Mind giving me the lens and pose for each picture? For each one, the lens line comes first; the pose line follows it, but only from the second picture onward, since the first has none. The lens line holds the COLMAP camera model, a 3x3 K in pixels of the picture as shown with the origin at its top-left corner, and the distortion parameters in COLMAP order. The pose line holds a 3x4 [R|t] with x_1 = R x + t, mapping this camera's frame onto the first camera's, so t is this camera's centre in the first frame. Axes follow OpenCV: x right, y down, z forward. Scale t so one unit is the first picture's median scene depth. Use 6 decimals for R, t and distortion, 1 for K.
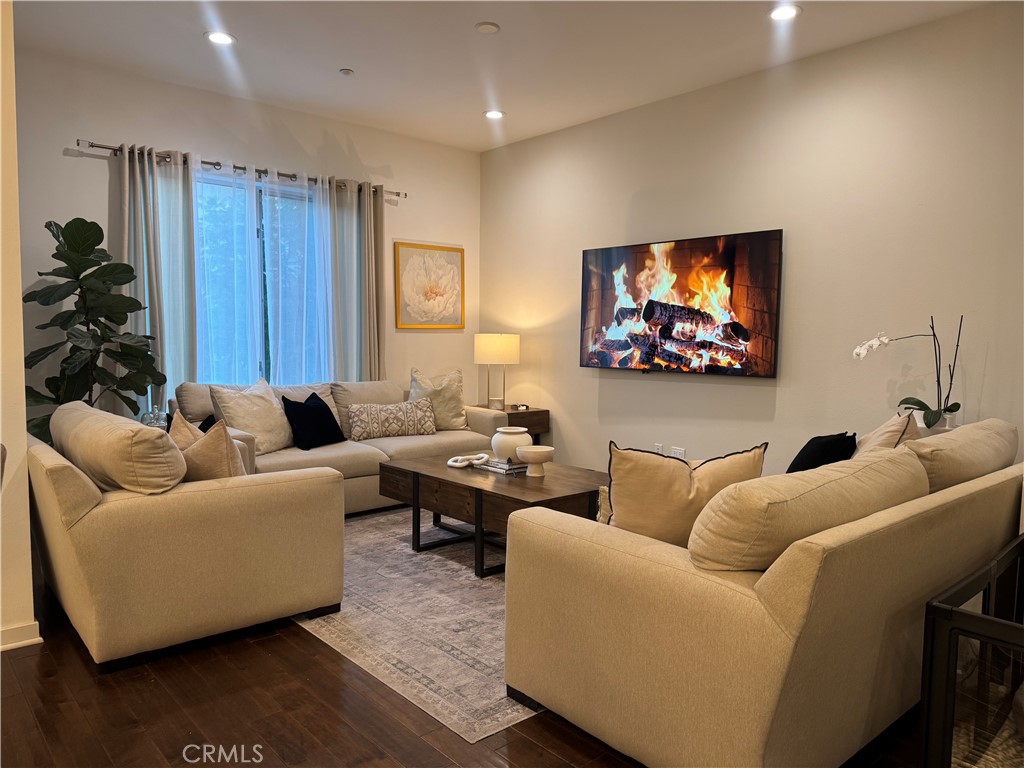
lens RADIAL K [[712.9, 0, 507.8], [0, 712.9, 390.5], [0, 0, 1]] dist [0.081342, -0.106386]
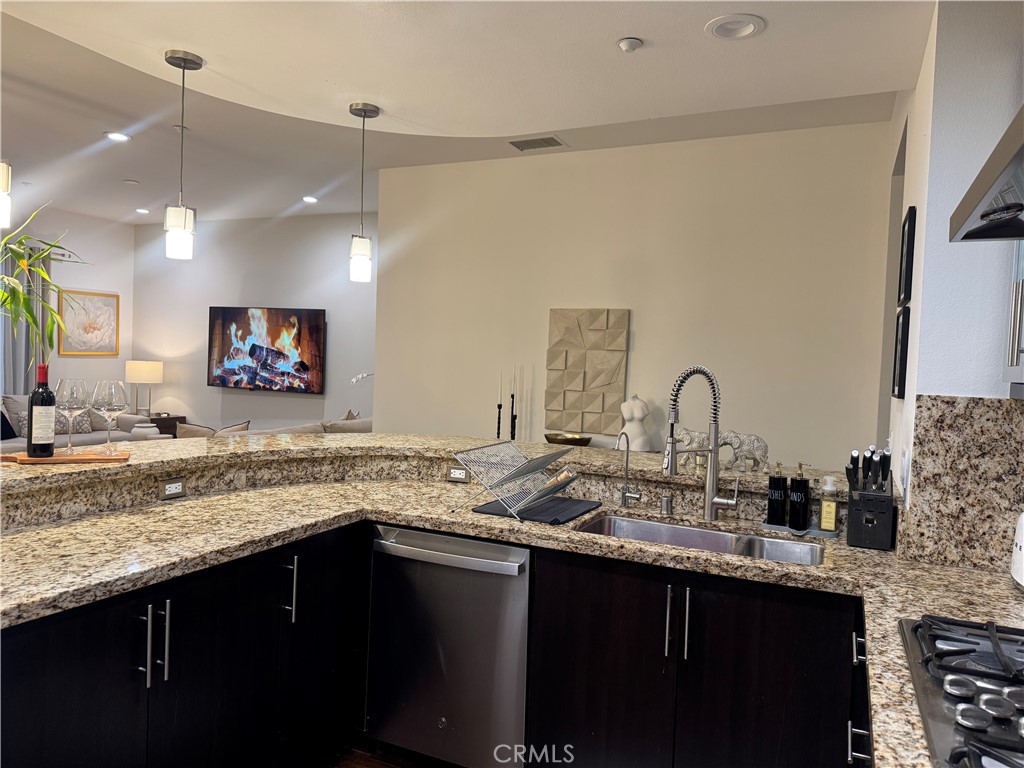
lens RADIAL K [[712.9, 0, 513.3], [0, 712.9, 386.4], [0, 0, 1]] dist [0.081342, -0.106386]
pose [[0.912774, 0.012920, 0.408259, 0.081741], [-0.000916, 0.999562, -0.029587, 0.013001], [-0.408463, 0.026632, 0.912386, -0.705898]]
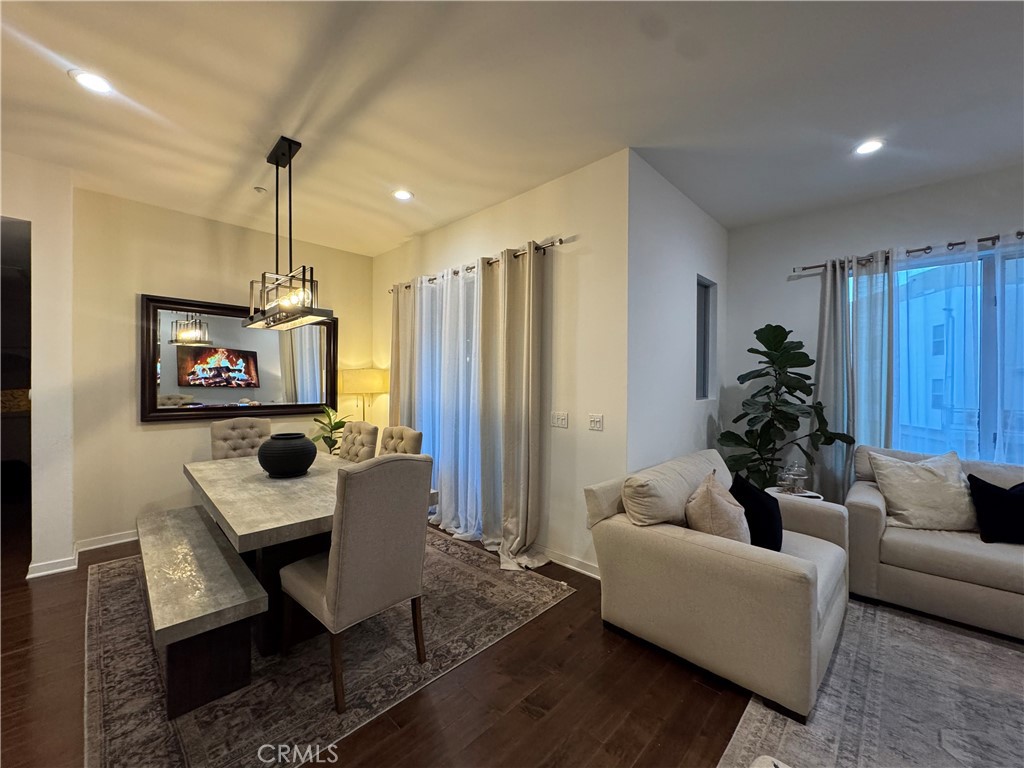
lens RADIAL K [[407.8, 0, 509.9], [0, 407.8, 383.7], [0, 0, 1]] dist [-0.003808, 0.000567]
pose [[0.084269, -0.003667, -0.996436, 0.160741], [-0.075525, 0.997093, -0.010056, -0.059049], [0.993577, 0.076104, 0.083747, 0.355122]]
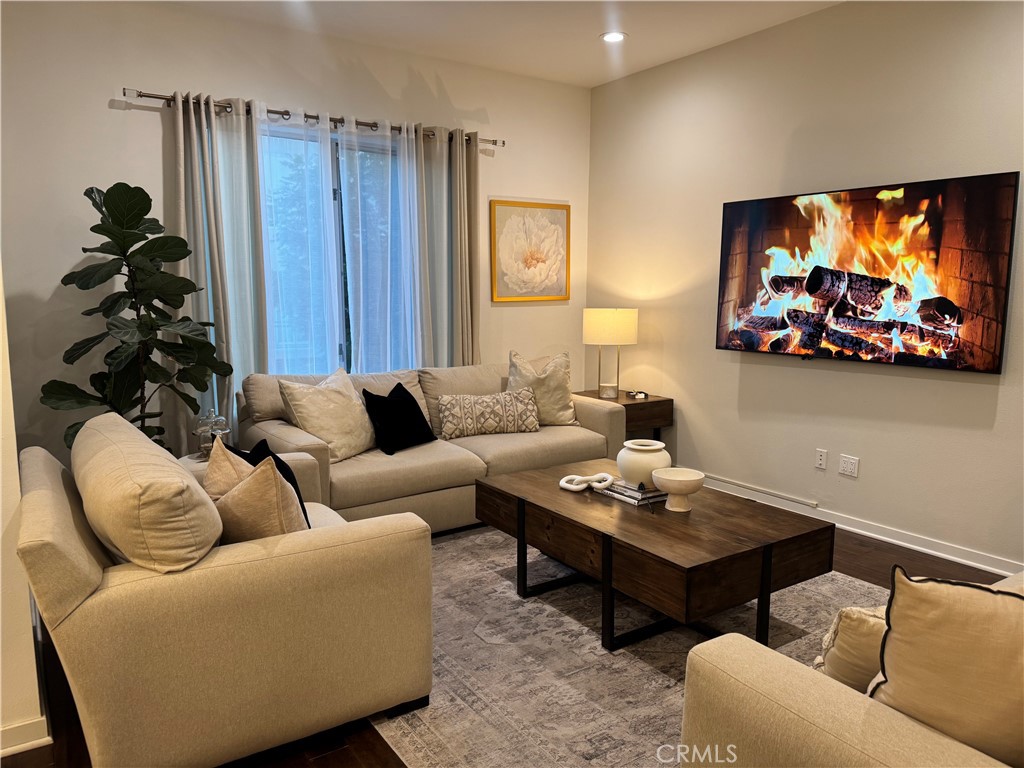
lens RADIAL K [[712.9, 0, 508.3], [0, 712.9, 387.3], [0, 0, 1]] dist [0.081342, -0.106386]
pose [[0.992463, 0.007454, -0.122315, -0.038824], [-0.000256, 0.998272, 0.058760, -0.044316], [0.122542, -0.058286, 0.990750, 0.182549]]
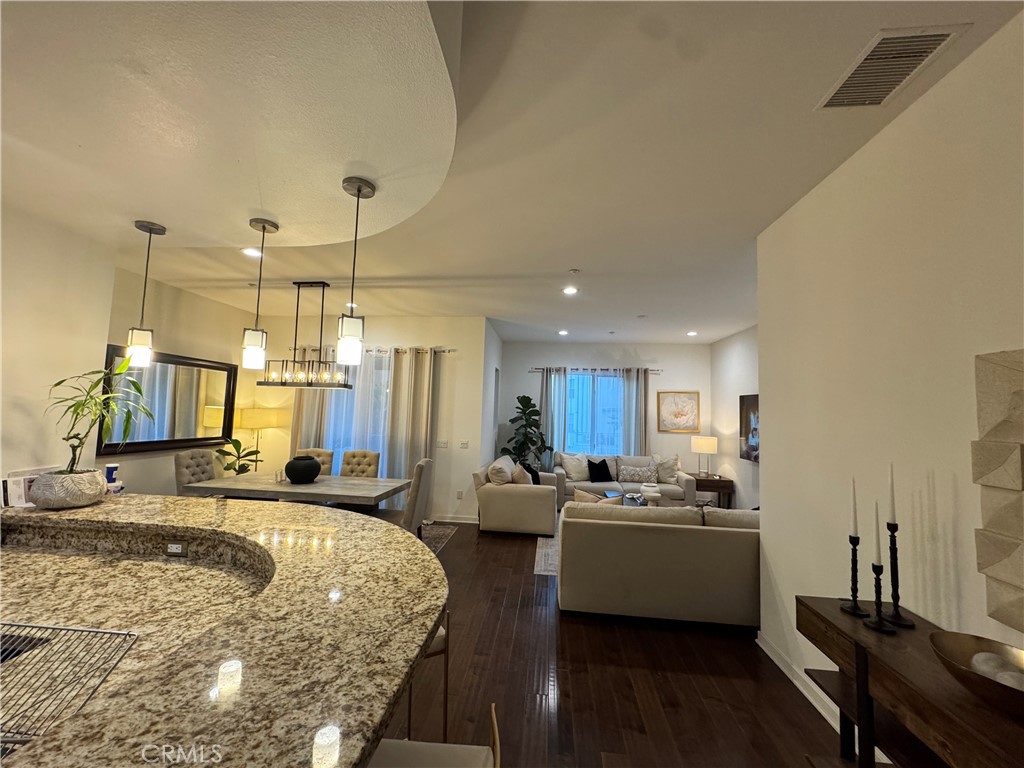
lens RADIAL K [[407.8, 0, 511.5], [0, 407.8, 382.2], [0, 0, 1]] dist [-0.003808, 0.000567]
pose [[0.685490, -0.042552, -0.726838, 0.548849], [-0.076522, 0.988551, -0.130043, -0.052866], [0.724050, 0.144762, 0.674386, -0.192823]]
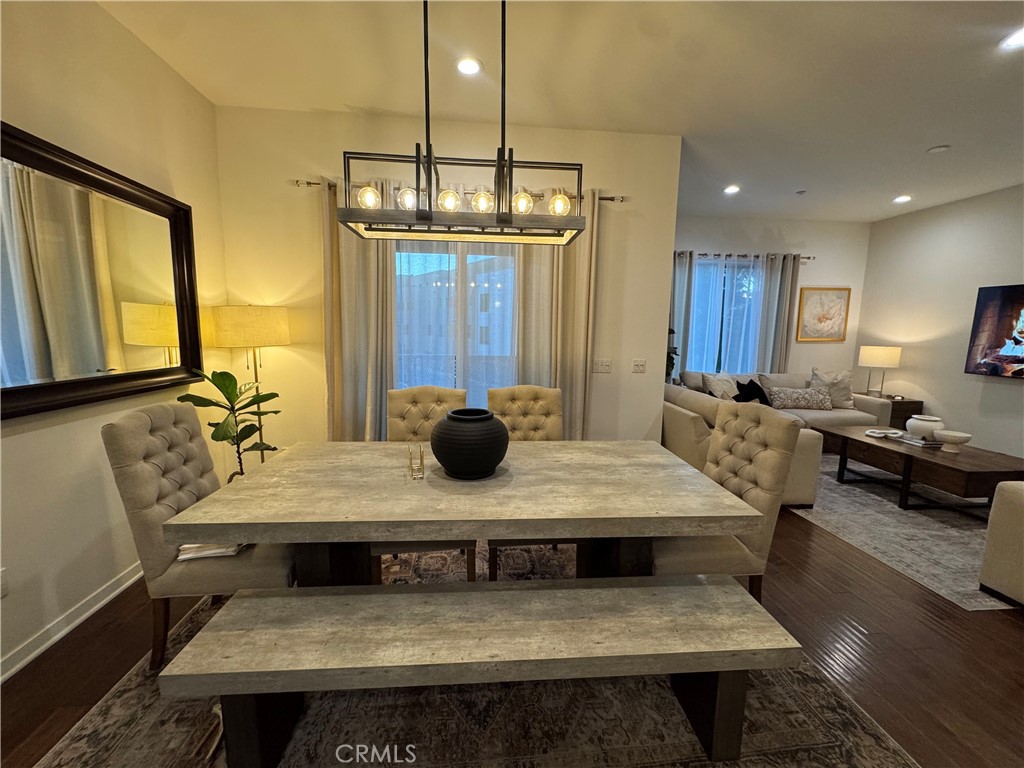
lens RADIAL K [[407.8, 0, 510.8], [0, 407.8, 384.3], [0, 0, 1]] dist [-0.003808, 0.000567]
pose [[0.813387, 0.081384, -0.576002, -0.183668], [-0.051256, 0.996341, 0.068394, -0.024048], [0.579460, -0.026107, 0.814582, -0.172204]]
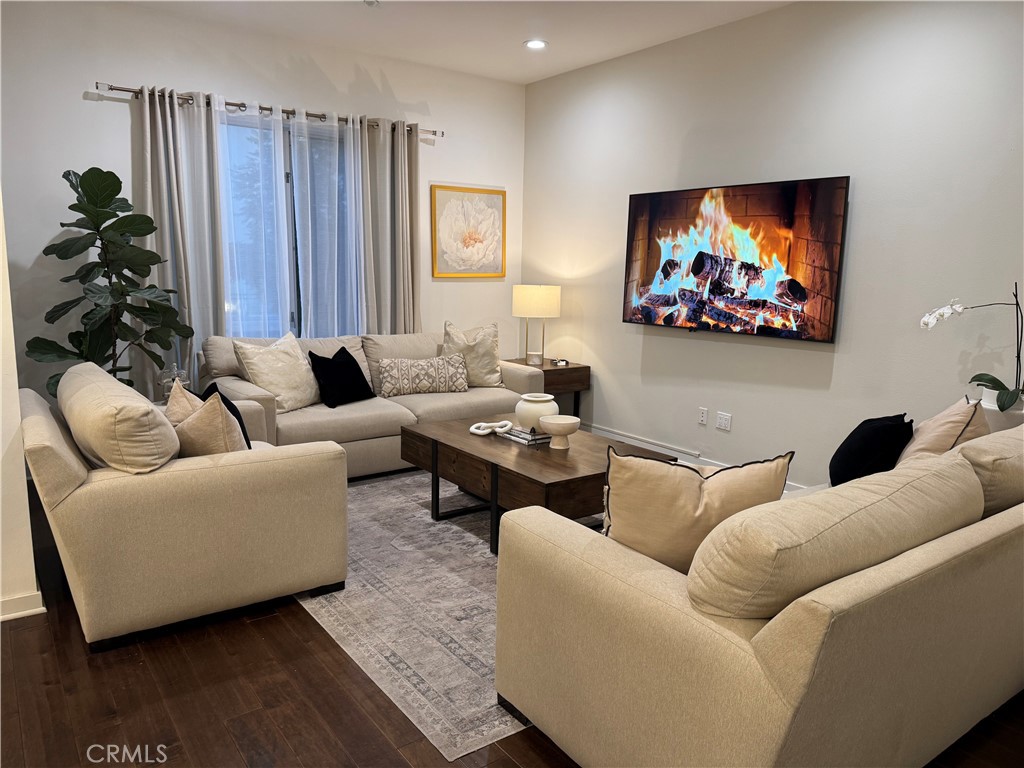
lens RADIAL K [[712.9, 0, 510.5], [0, 712.9, 389.4], [0, 0, 1]] dist [0.081342, -0.106386]
pose [[0.996063, 0.023195, -0.085559, 0.042851], [-0.015284, 0.995643, 0.091987, -0.034516], [0.087320, -0.090318, 0.992078, 0.053058]]
